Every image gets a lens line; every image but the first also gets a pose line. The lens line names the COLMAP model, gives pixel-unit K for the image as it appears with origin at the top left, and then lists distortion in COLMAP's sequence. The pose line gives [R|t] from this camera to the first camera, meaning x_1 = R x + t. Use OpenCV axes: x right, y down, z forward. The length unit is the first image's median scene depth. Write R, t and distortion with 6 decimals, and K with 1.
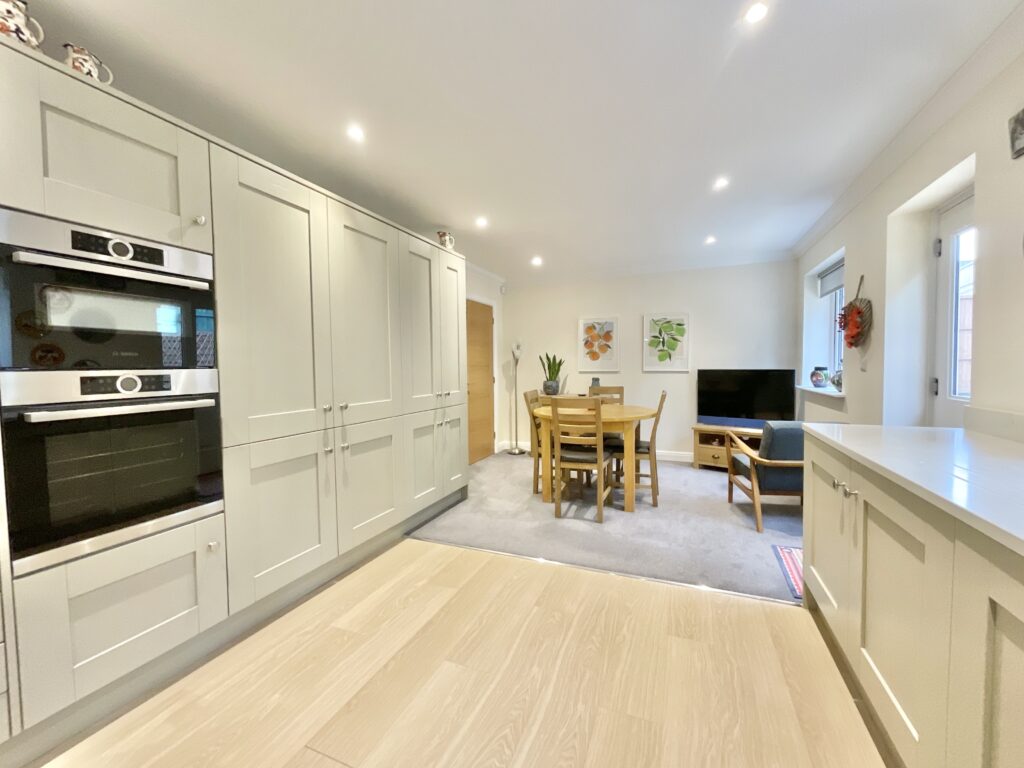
lens RADIAL K [[417.1, 0, 512.1], [0, 417.1, 383.0], [0, 0, 1]] dist [0.000310, 0.001266]
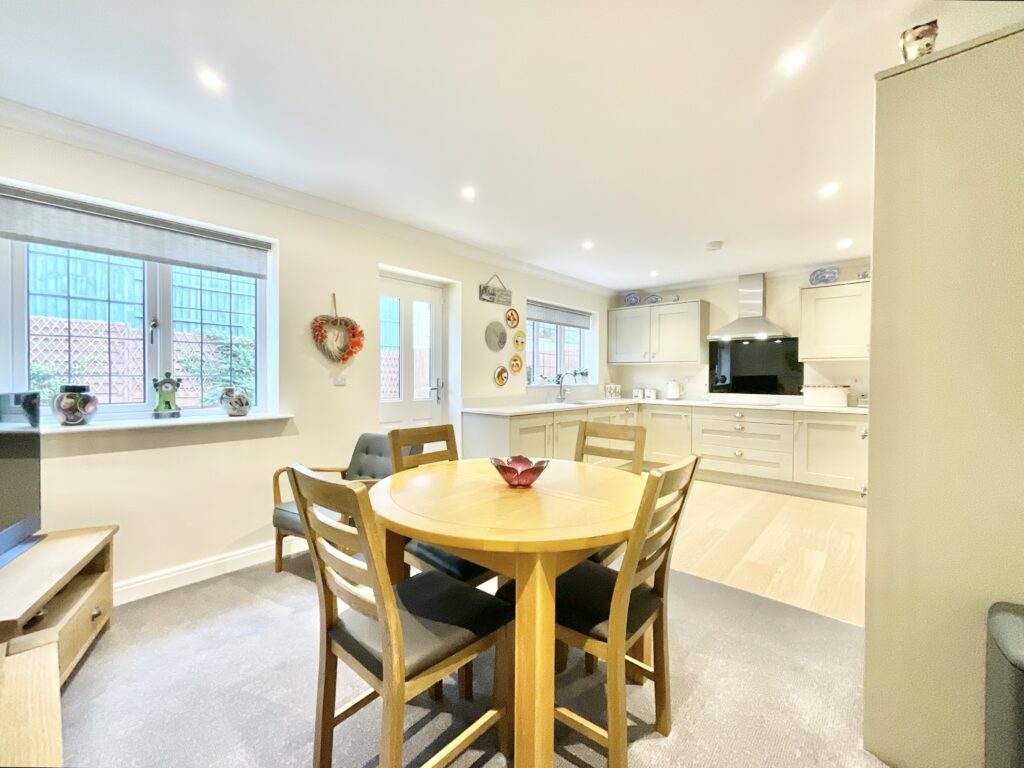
lens RADIAL K [[417.1, 0, 511.6], [0, 417.1, 383.6], [0, 0, 1]] dist [0.000310, 0.001266]
pose [[-0.942318, 0.002593, 0.334708, 0.064901], [0.022094, 0.998271, 0.054468, -0.068534], [-0.333988, 0.058721, -0.940746, 1.544736]]
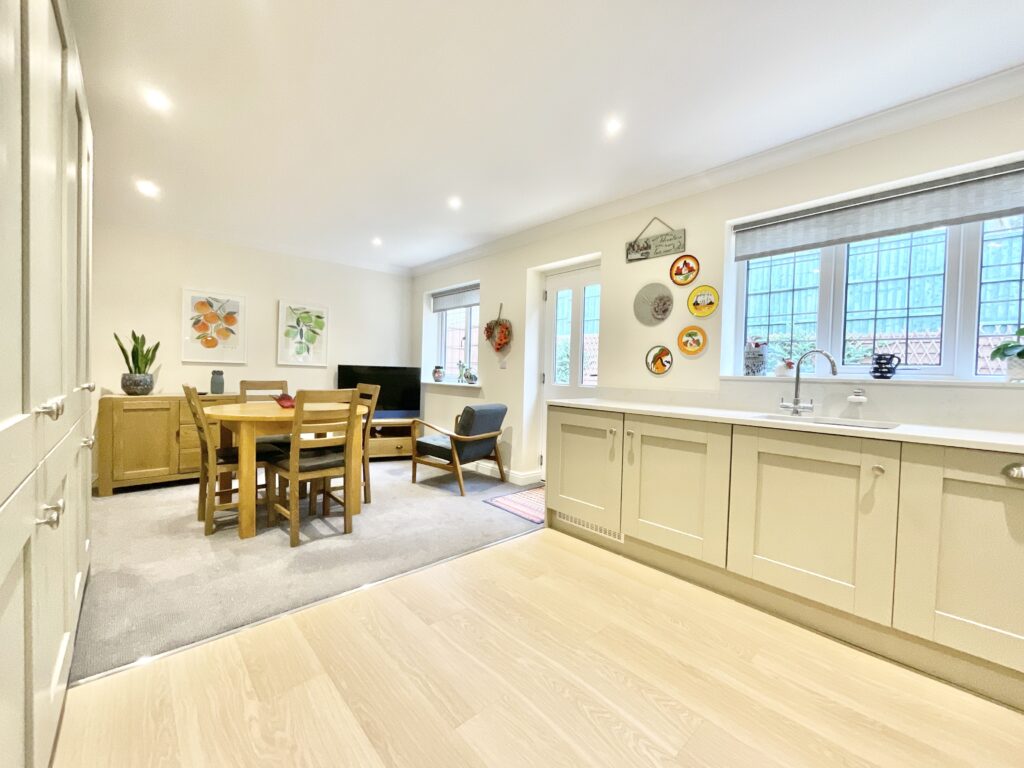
lens RADIAL K [[417.1, 0, 510.1], [0, 417.1, 382.6], [0, 0, 1]] dist [0.000310, 0.001266]
pose [[0.427402, 0.003103, 0.904057, -0.396567], [0.005624, 0.999966, -0.006091, 0.025467], [-0.904044, 0.007688, 0.427369, 0.292596]]
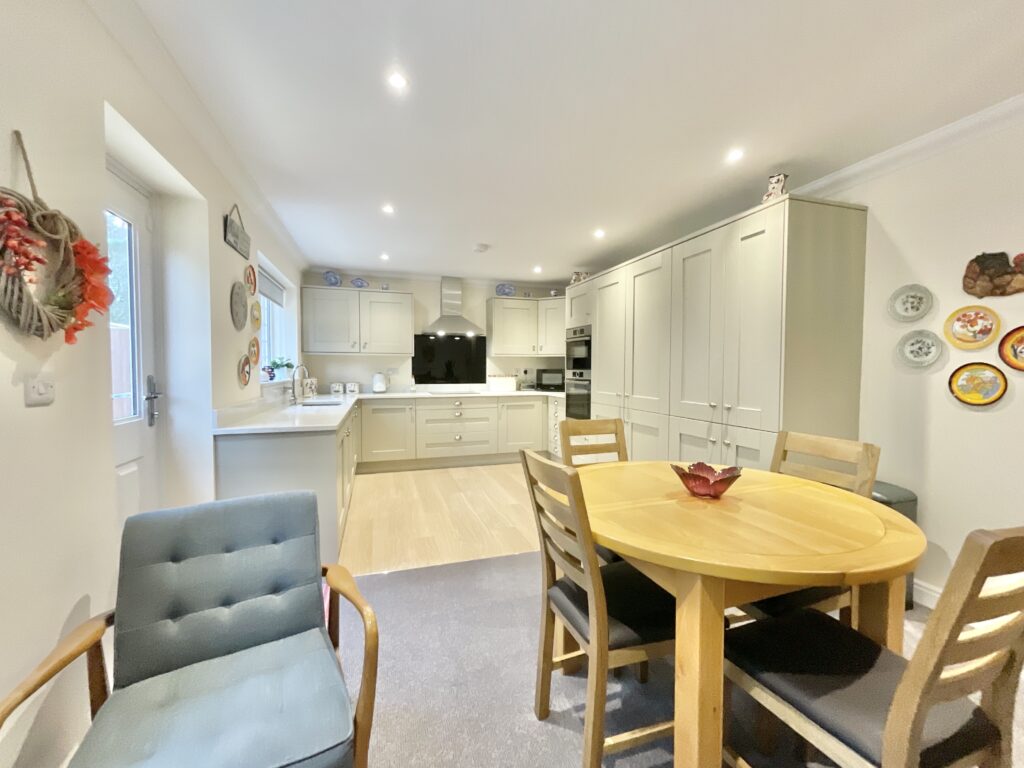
lens RADIAL K [[417.1, 0, 507.9], [0, 417.1, 382.6], [0, 0, 1]] dist [0.000310, 0.001266]
pose [[-0.769052, 0.035448, -0.638203, 0.632804], [-0.018808, 0.996774, 0.078029, -0.071670], [0.638910, 0.072012, -0.765904, 1.295785]]
